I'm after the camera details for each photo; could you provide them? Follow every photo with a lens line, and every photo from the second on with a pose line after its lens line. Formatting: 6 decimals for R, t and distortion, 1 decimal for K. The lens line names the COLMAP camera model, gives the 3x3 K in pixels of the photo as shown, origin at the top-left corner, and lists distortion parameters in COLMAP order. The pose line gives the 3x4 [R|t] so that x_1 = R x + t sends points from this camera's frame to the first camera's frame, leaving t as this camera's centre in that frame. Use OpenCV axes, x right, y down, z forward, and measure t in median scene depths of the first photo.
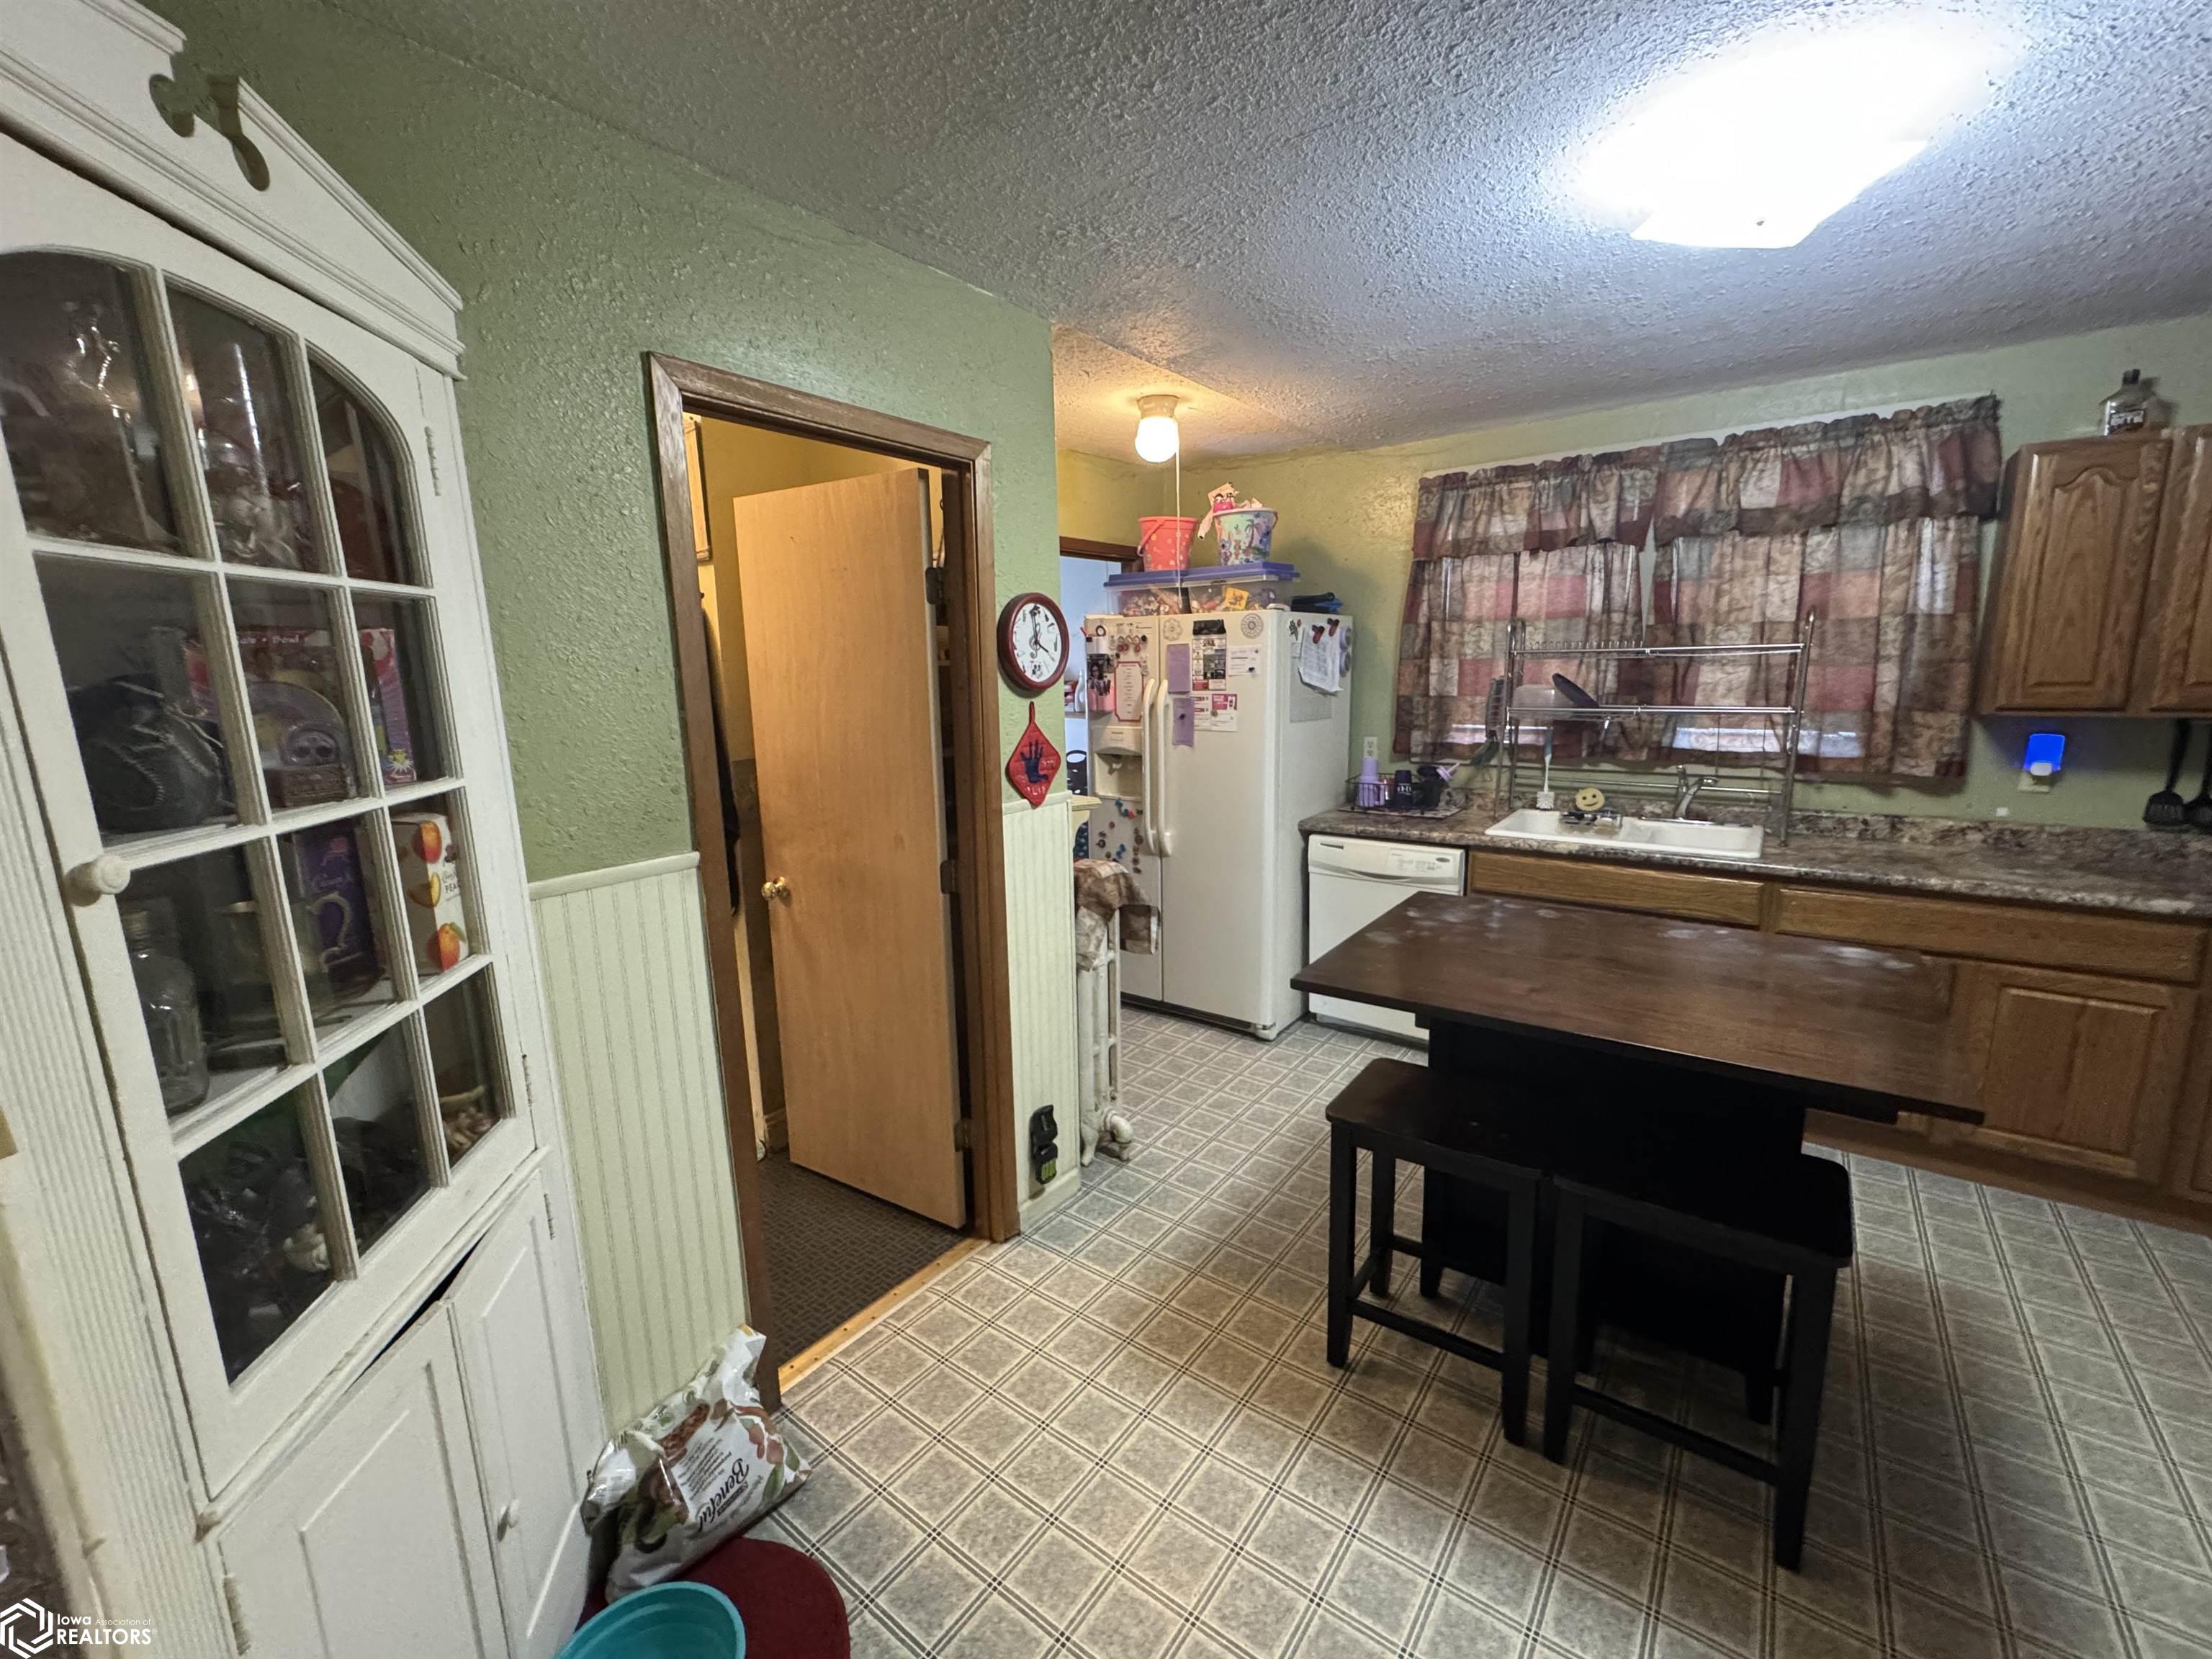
lens RADIAL K [[889.6, 0, 1116.9], [0, 889.6, 825.7], [0, 0, 1]] dist [-0.001259, 0.000490]
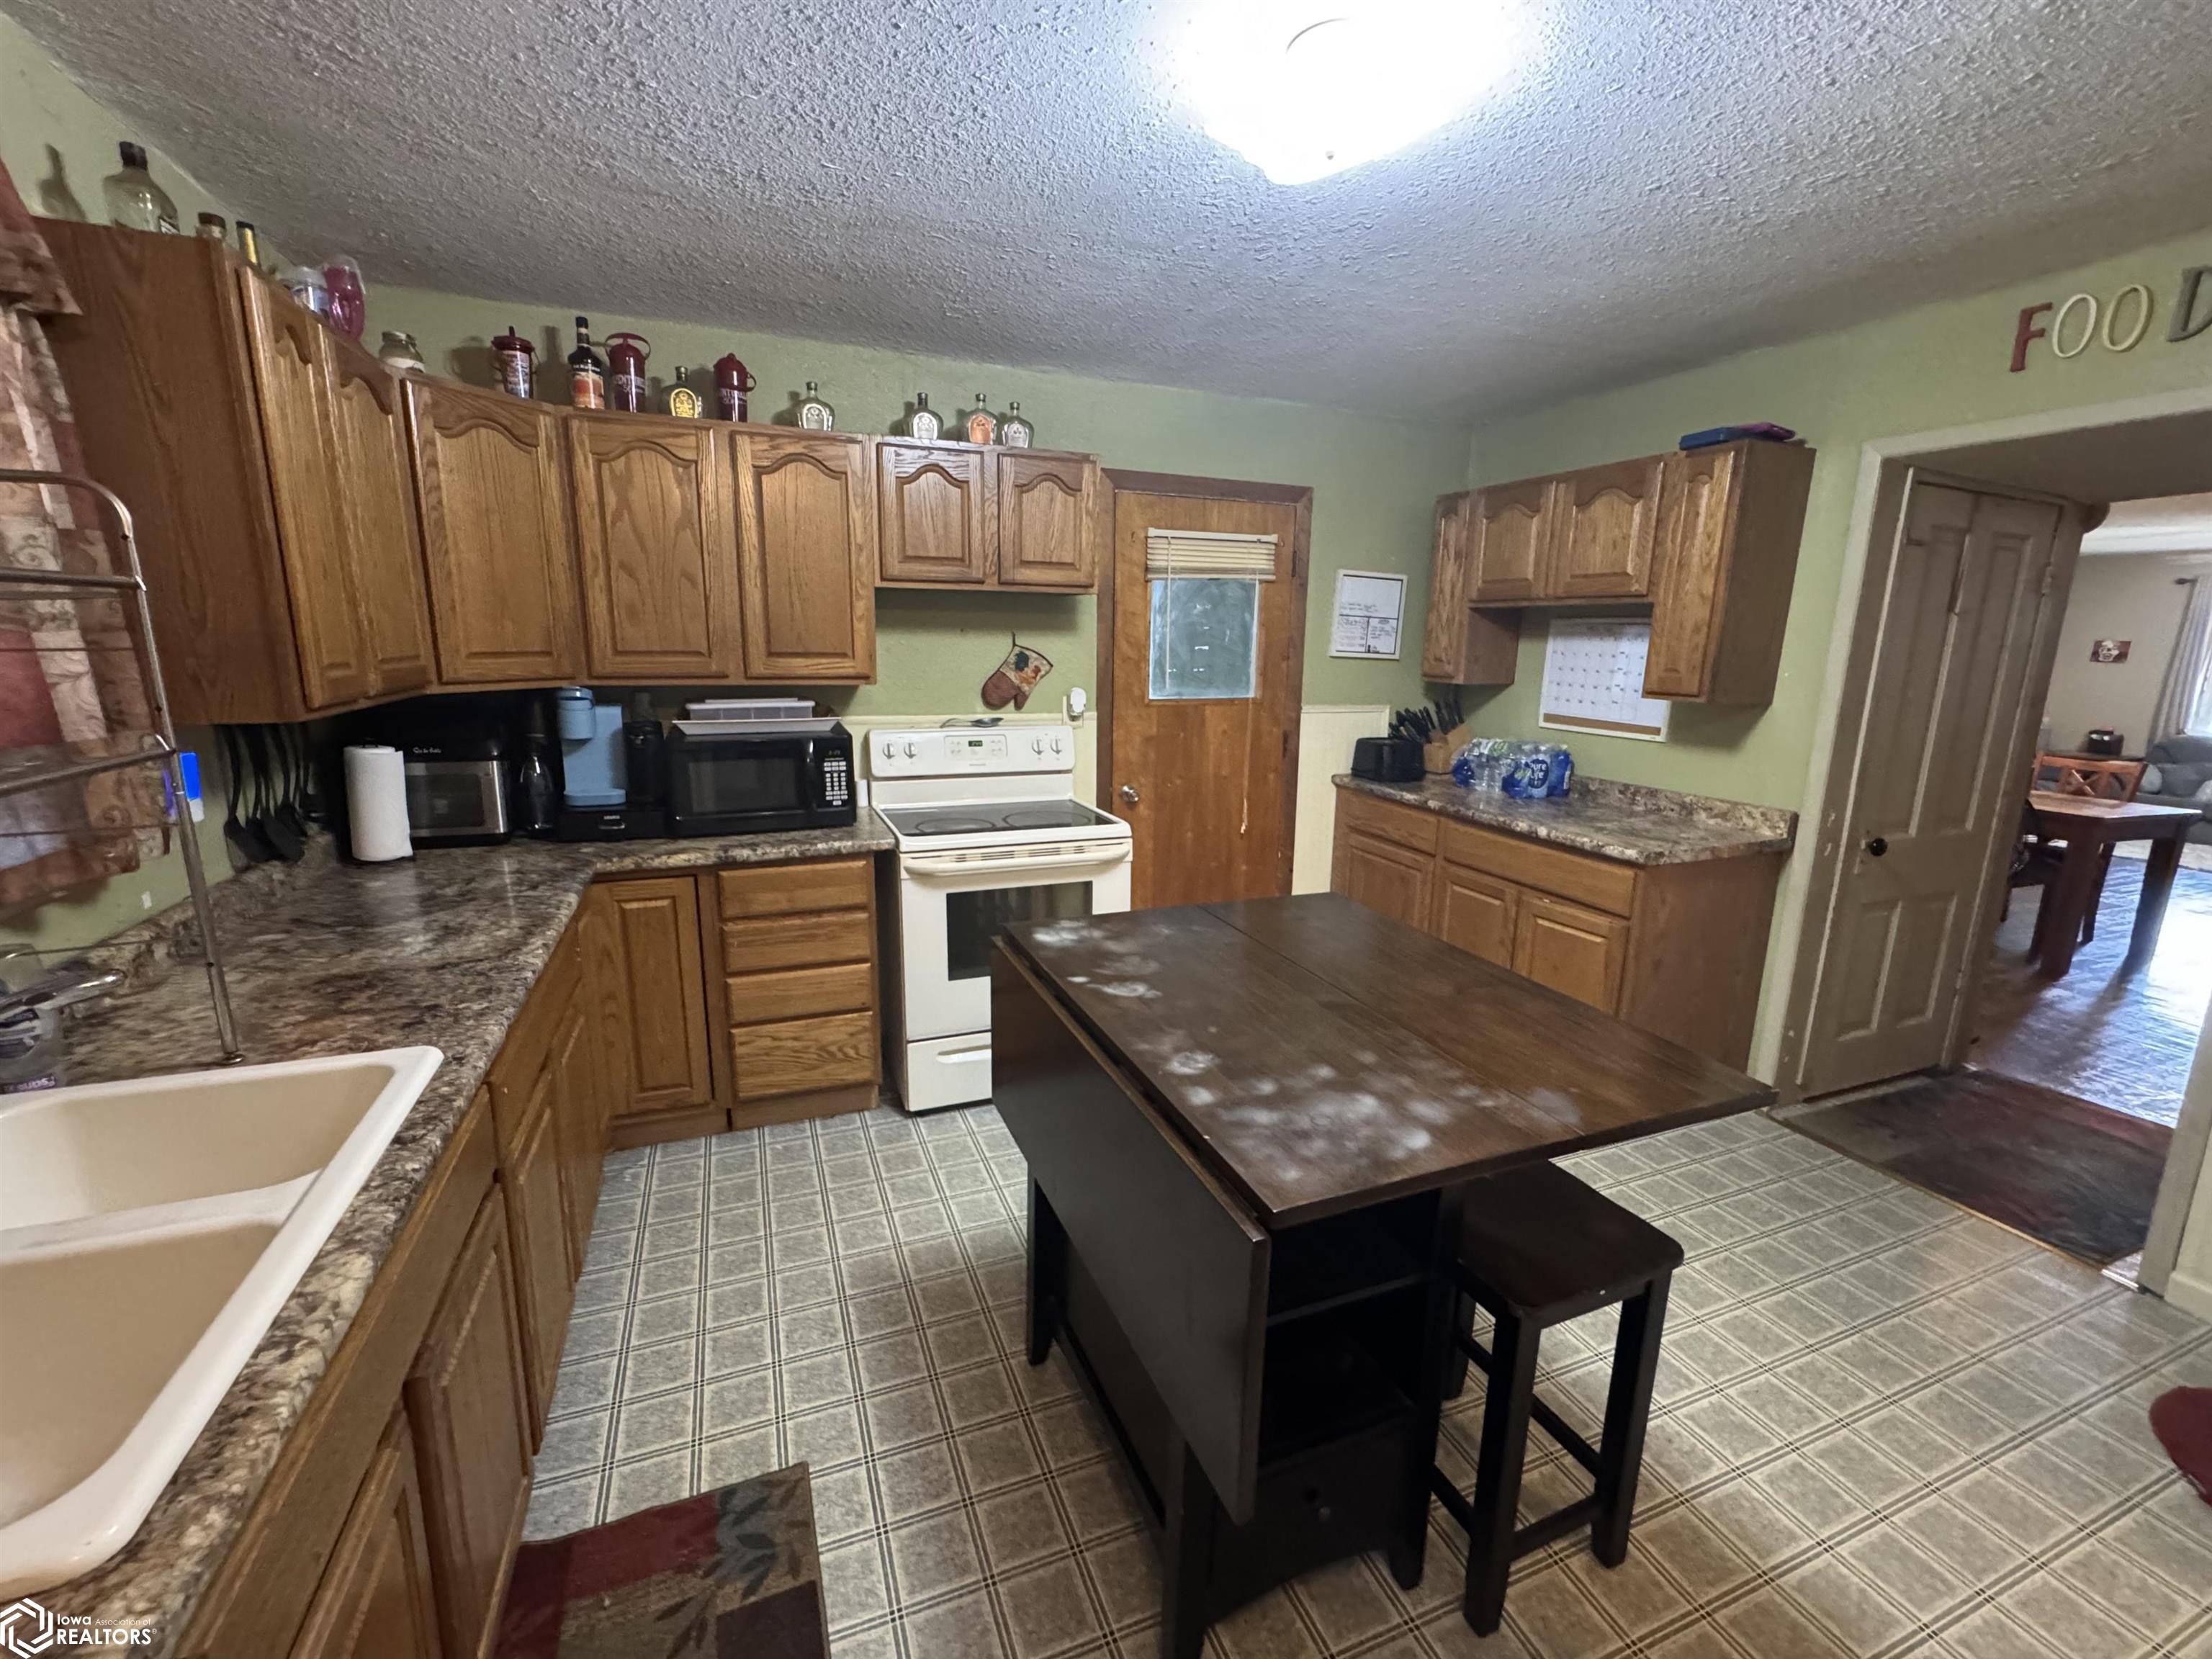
lens RADIAL K [[934.4, 0, 1106.0], [0, 934.4, 829.5], [0, 0, 1]] dist [-0.002313, -0.000320]
pose [[-0.847121, -0.100644, 0.521783, 0.162332], [0.099082, 0.934767, 0.341164, -0.179613], [-0.522082, 0.340706, -0.781889, 1.022539]]
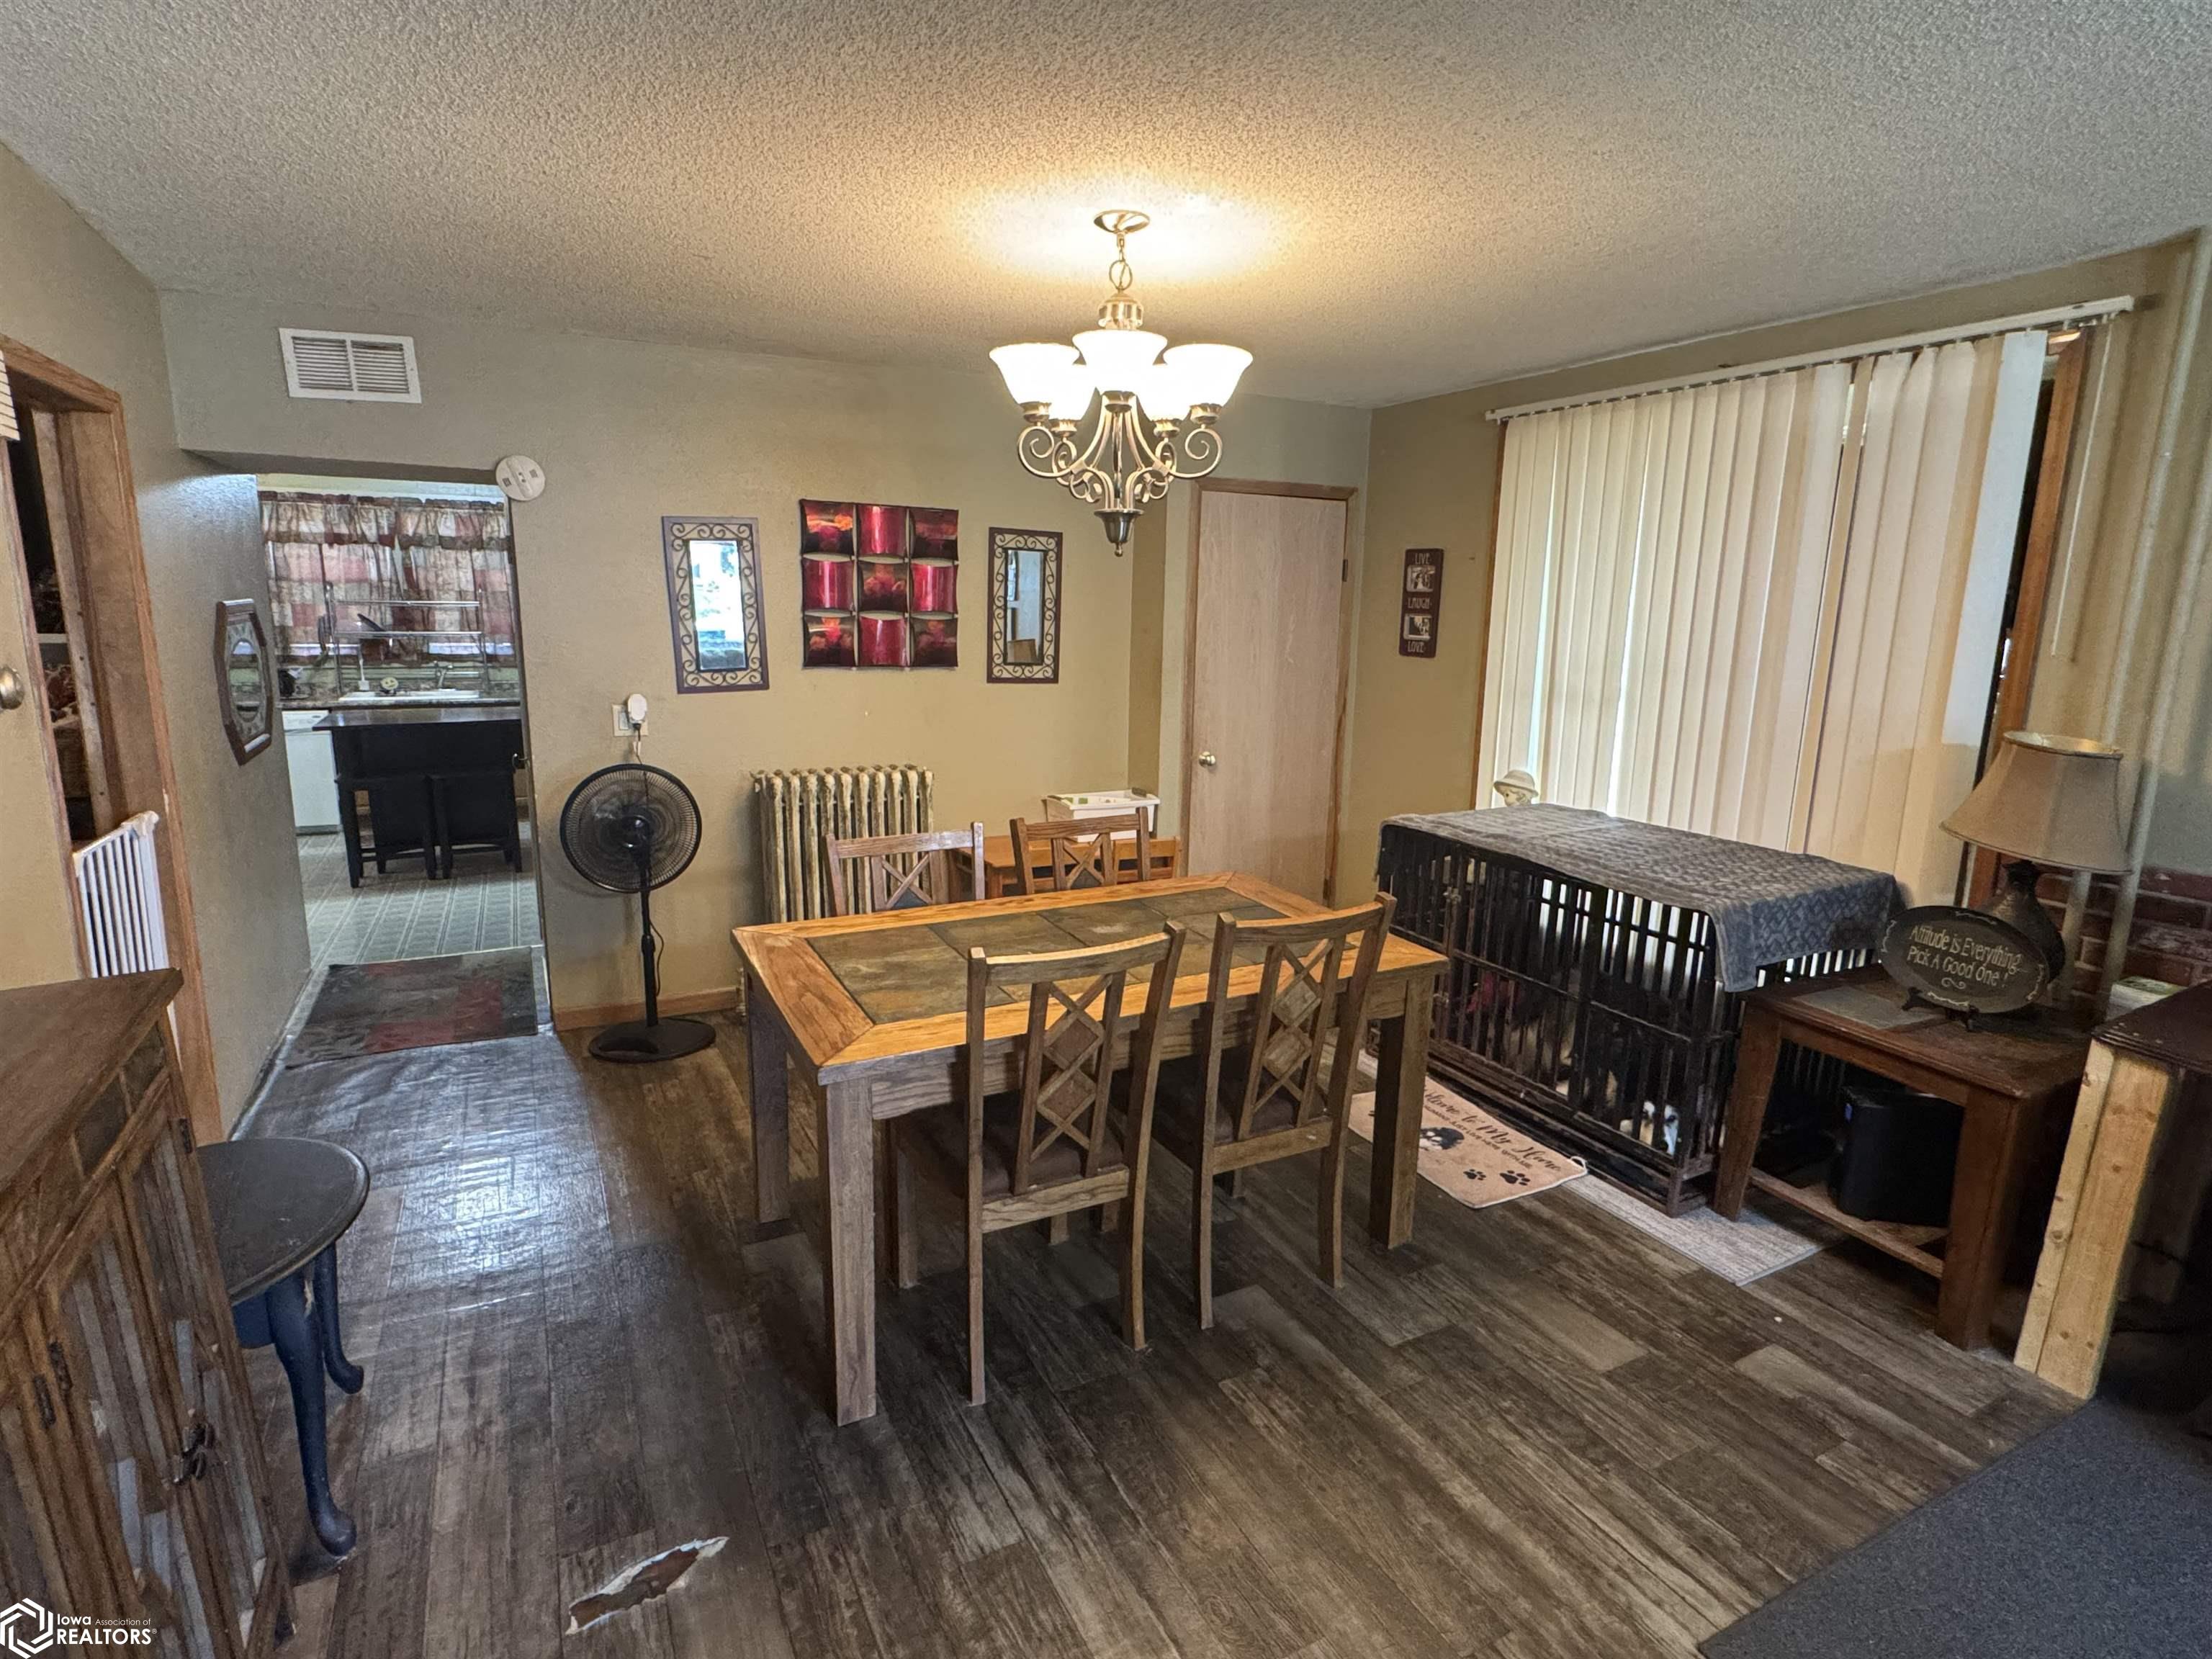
lens RADIAL K [[1135.1, 0, 1102.4], [0, 1135.1, 835.5], [0, 0, 1]] dist [-0.001728, 0.000675]
pose [[0.443717, -0.145648, 0.884252, -1.025115], [0.140569, 0.985802, 0.091837, 0.299579], [-0.885074, 0.083549, 0.457891, -1.480009]]
